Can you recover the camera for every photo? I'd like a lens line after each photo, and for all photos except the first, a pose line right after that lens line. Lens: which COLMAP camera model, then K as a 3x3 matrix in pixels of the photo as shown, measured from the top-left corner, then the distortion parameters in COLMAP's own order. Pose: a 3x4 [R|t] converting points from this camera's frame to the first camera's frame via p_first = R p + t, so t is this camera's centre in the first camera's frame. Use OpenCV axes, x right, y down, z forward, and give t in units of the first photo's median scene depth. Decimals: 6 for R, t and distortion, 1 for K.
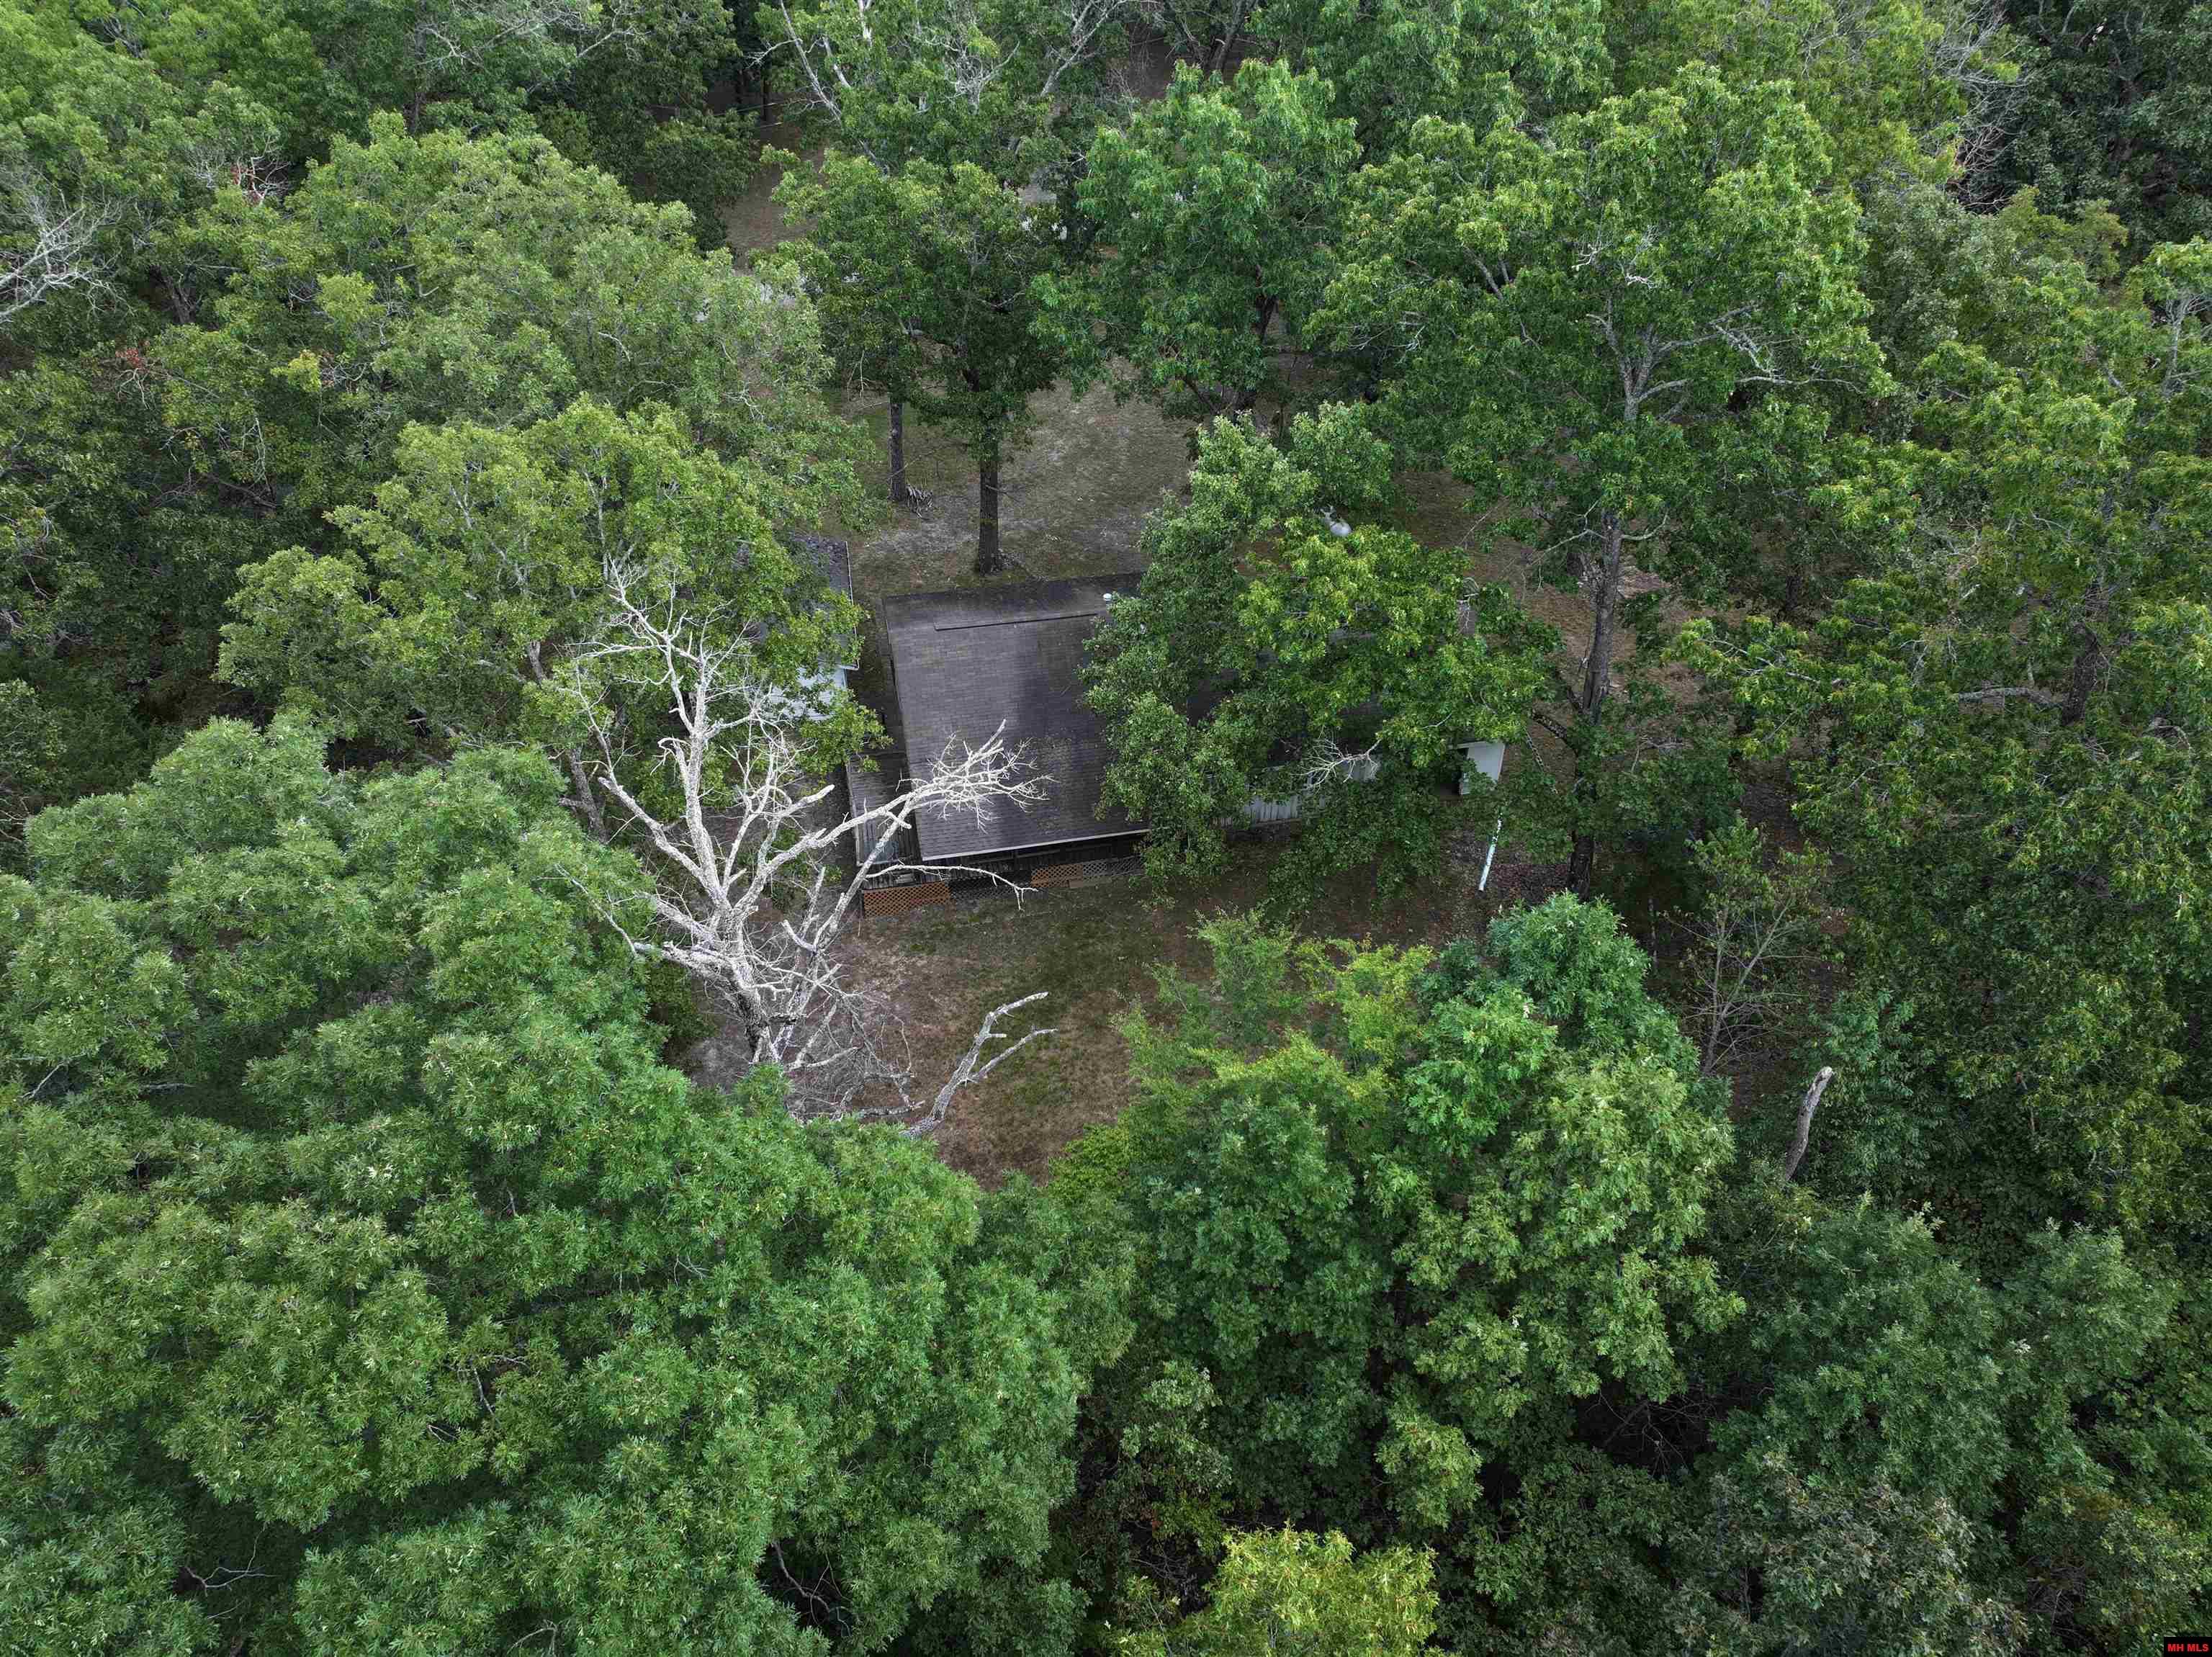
lens RADIAL K [[1542.3, 0, 1108.3], [0, 1542.3, 827.5], [0, 0, 1]] dist [-0.004400, 0.021317]
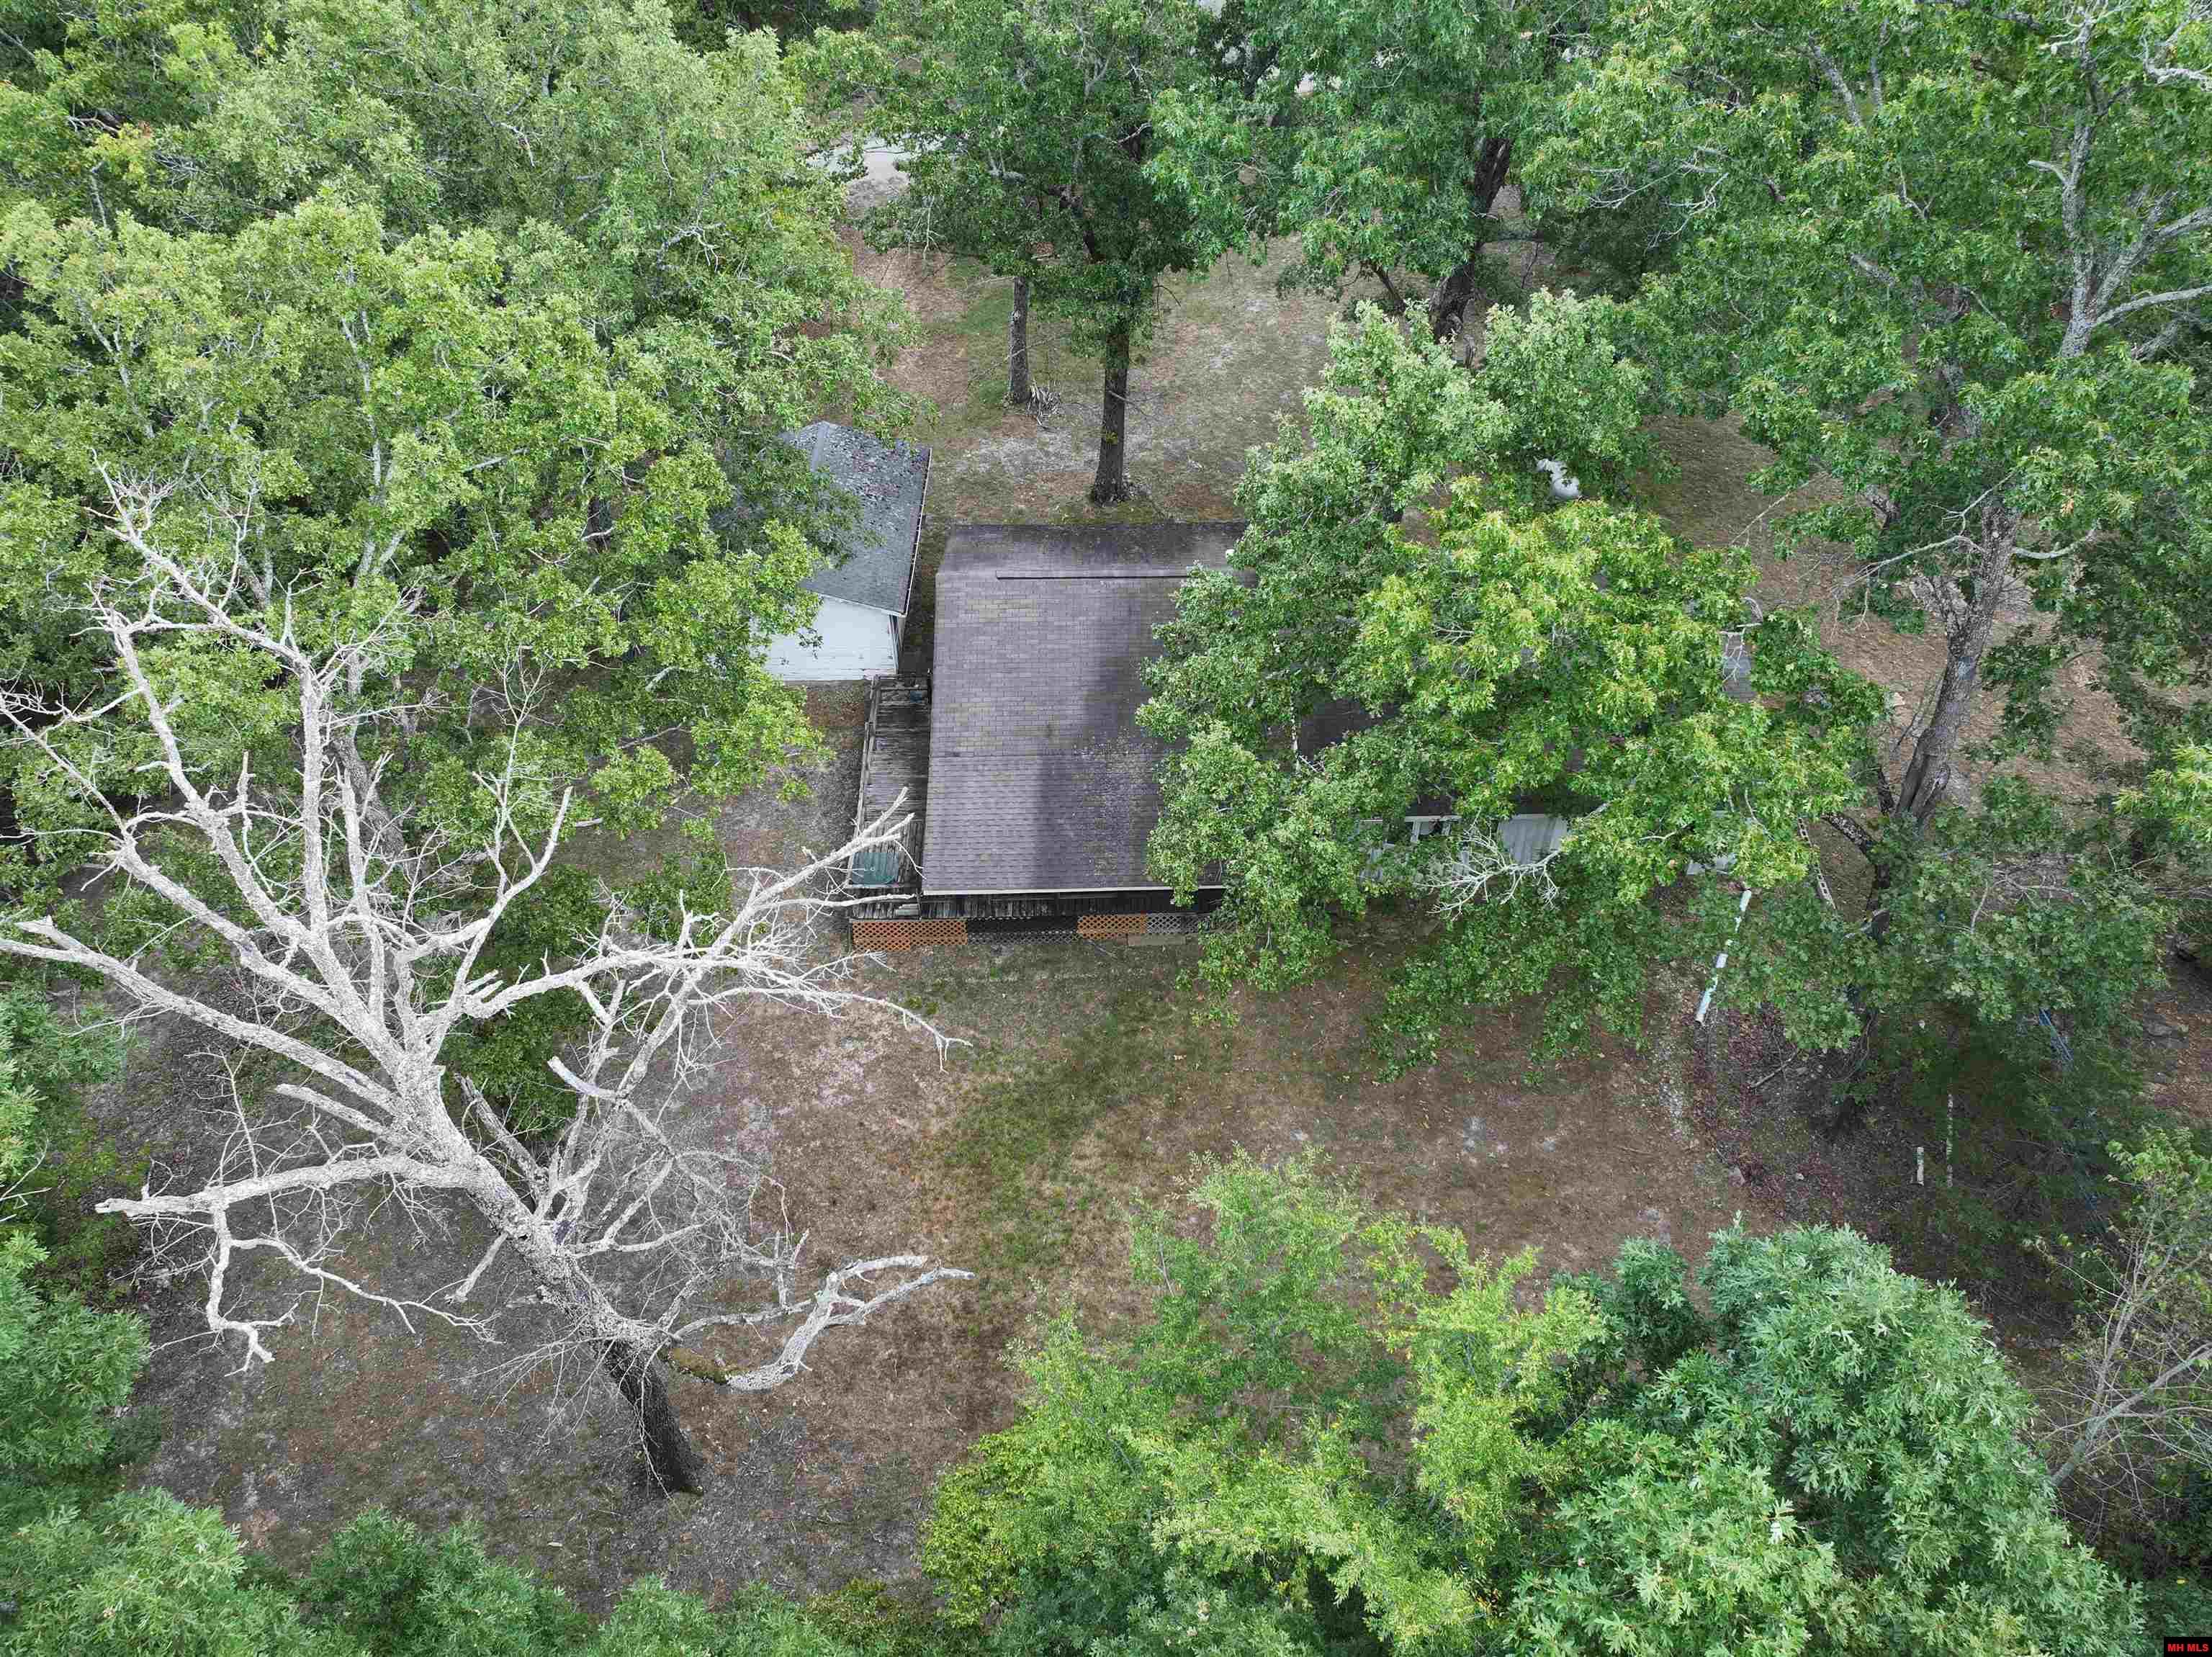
lens RADIAL K [[1542.3, 0, 1108.7], [0, 1542.3, 827.8], [0, 0, 1]] dist [-0.004400, 0.021317]
pose [[0.985984, 0.112951, -0.122788, 0.069310], [-0.106187, 0.992515, 0.060321, -0.082615], [0.128682, -0.046437, 0.990598, 0.360074]]
